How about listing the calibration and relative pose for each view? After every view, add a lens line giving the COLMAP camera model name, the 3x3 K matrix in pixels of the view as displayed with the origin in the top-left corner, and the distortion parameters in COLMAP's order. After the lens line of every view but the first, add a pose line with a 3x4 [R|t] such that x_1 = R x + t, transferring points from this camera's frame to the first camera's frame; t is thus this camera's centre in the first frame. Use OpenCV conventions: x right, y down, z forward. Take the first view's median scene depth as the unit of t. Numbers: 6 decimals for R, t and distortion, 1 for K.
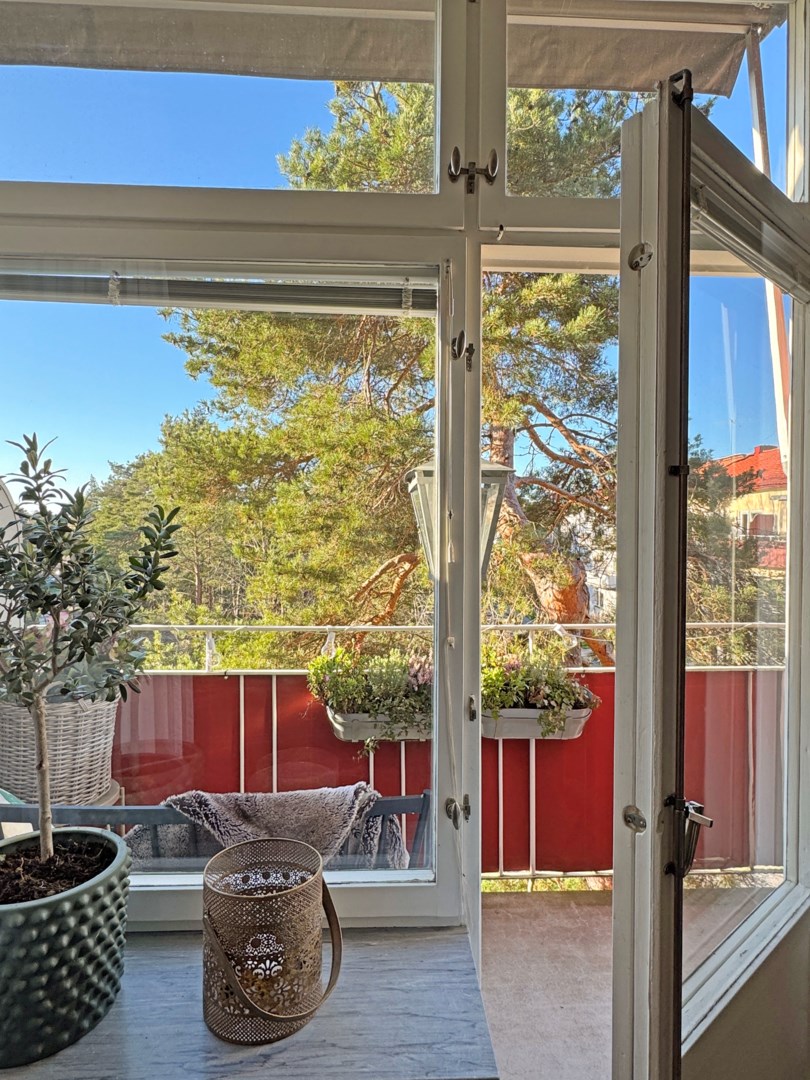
lens RADIAL K [[631.5, 0, 404.4], [0, 631.5, 538.7], [0, 0, 1]] dist [0.006410, 0.000419]
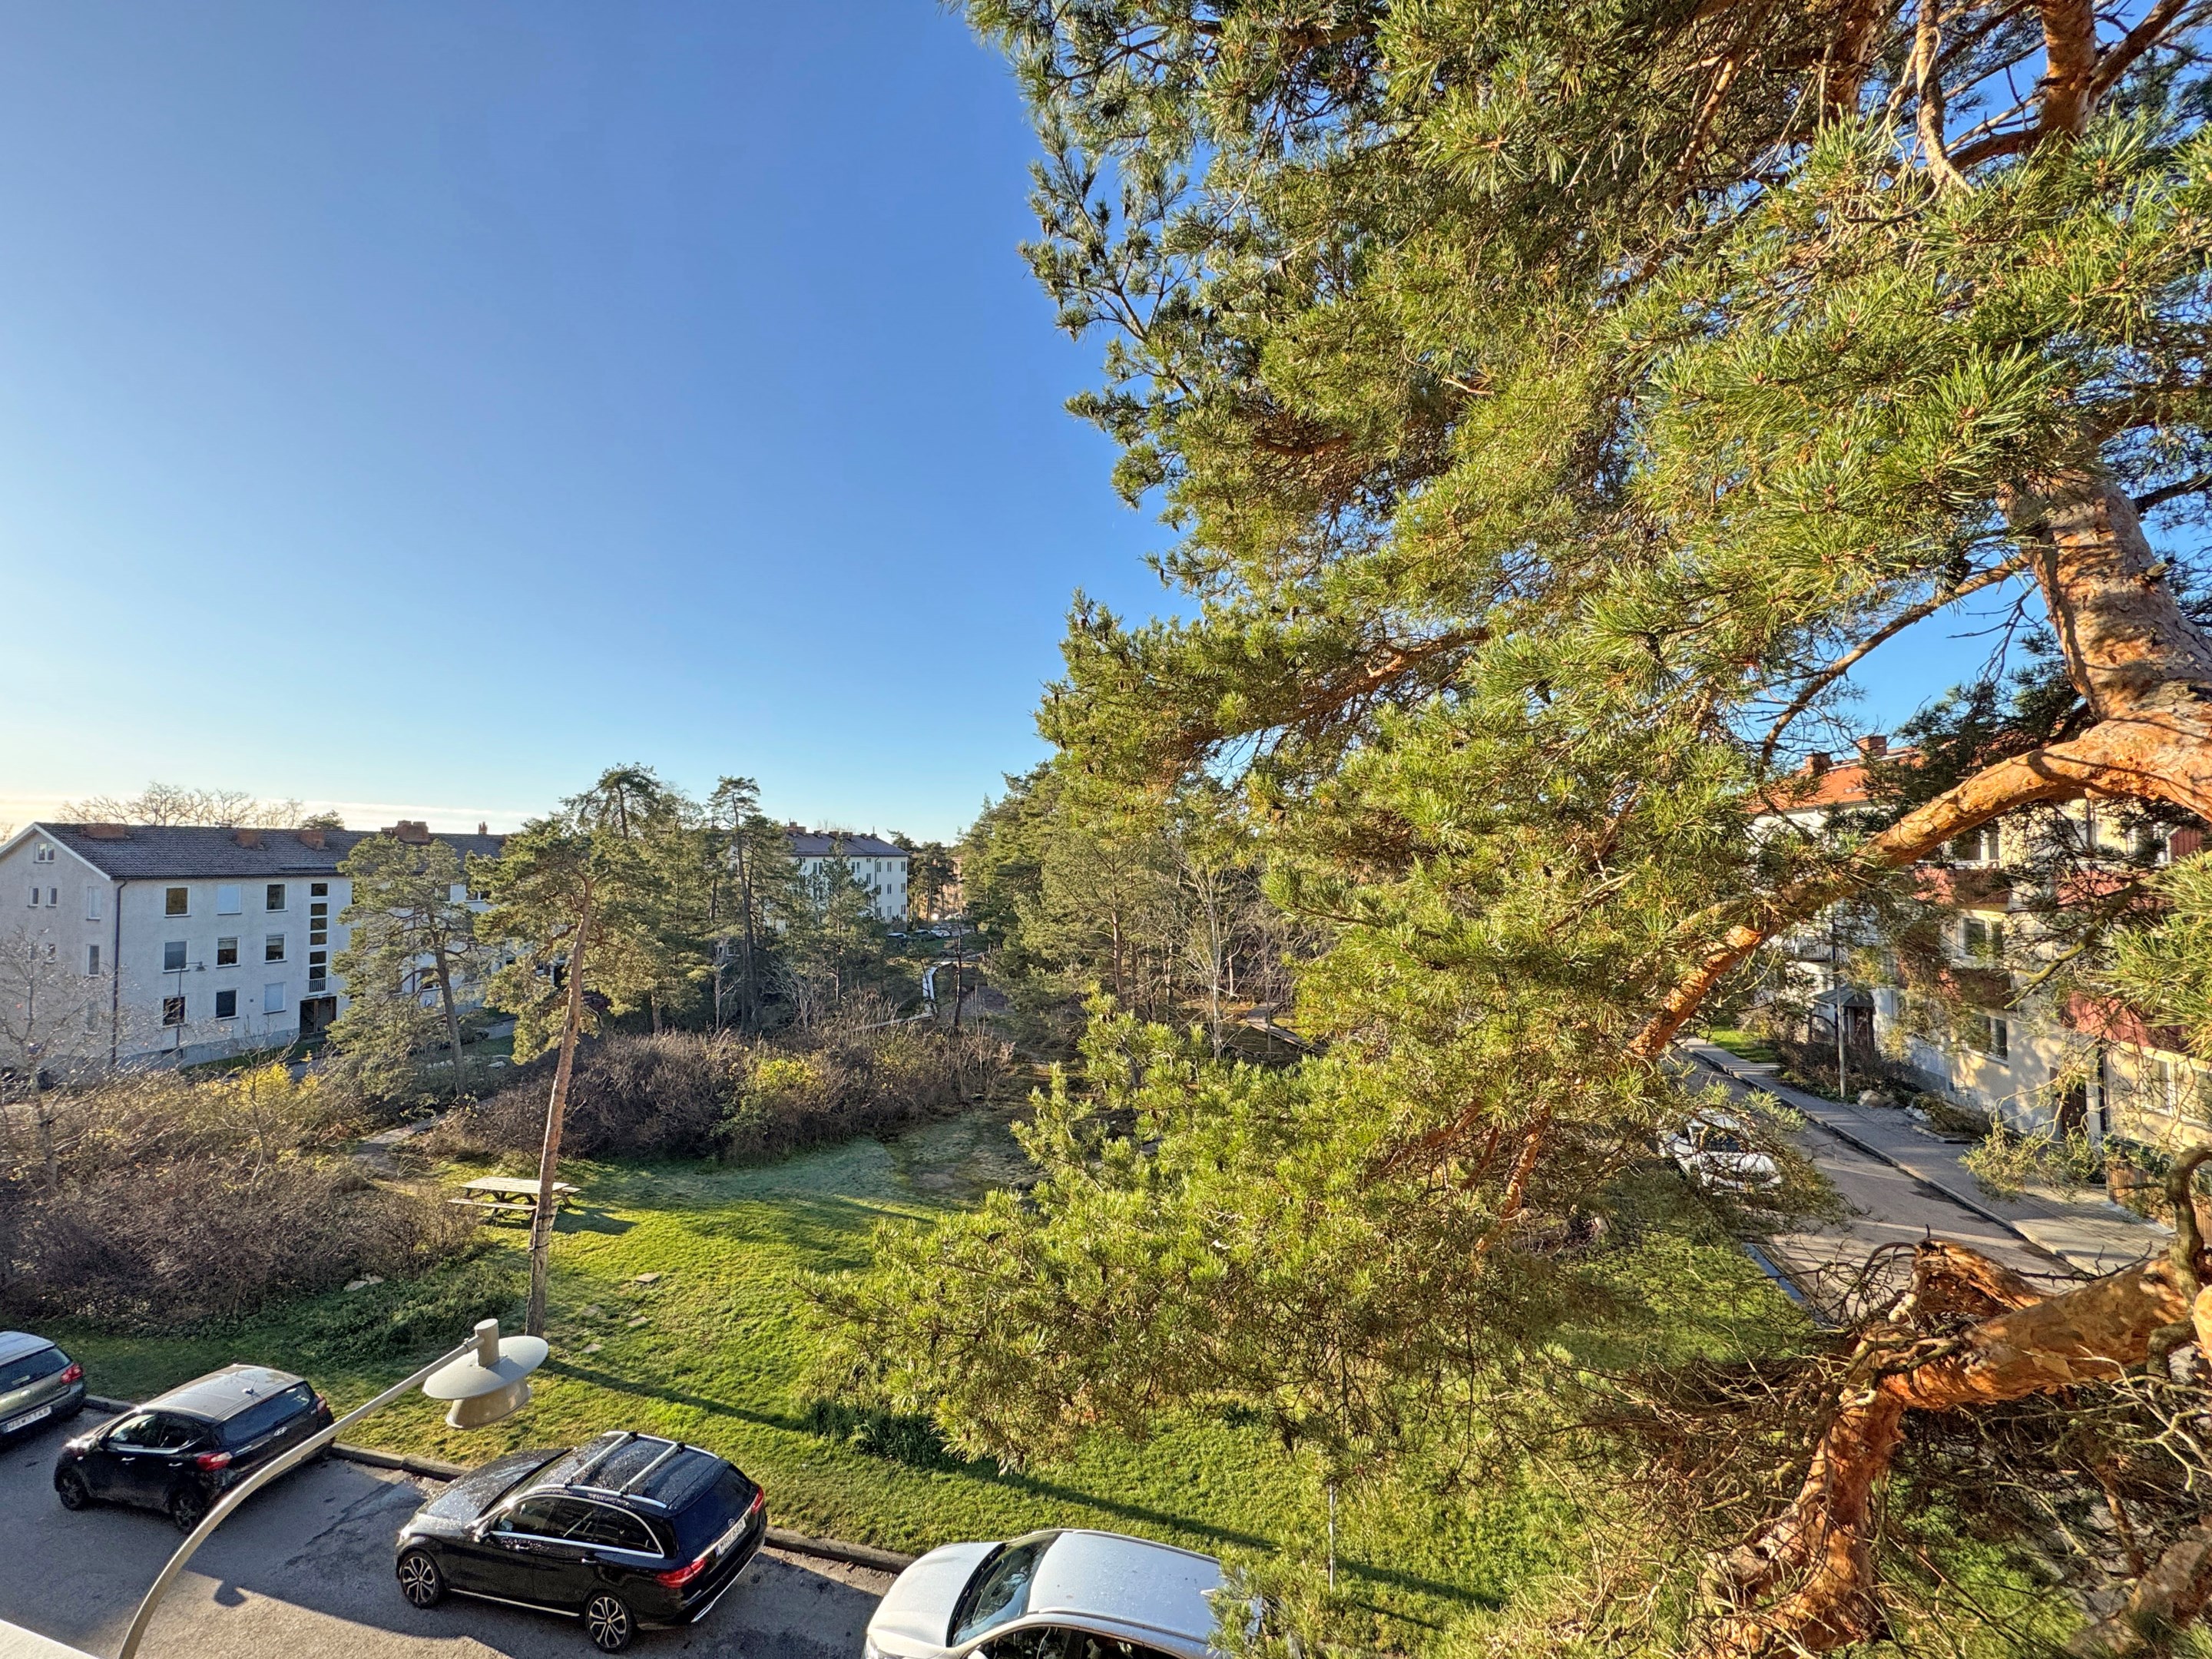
lens RADIAL K [[887.4, 0, 1107.9], [0, 887.4, 836.9], [0, 0, 1]] dist [0.000541, 0.000062]
pose [[0.948600, -0.015658, -0.316090, -0.159667], [0.002221, 0.999080, -0.042828, 0.009482], [0.316470, 0.039925, 0.947762, 0.418581]]
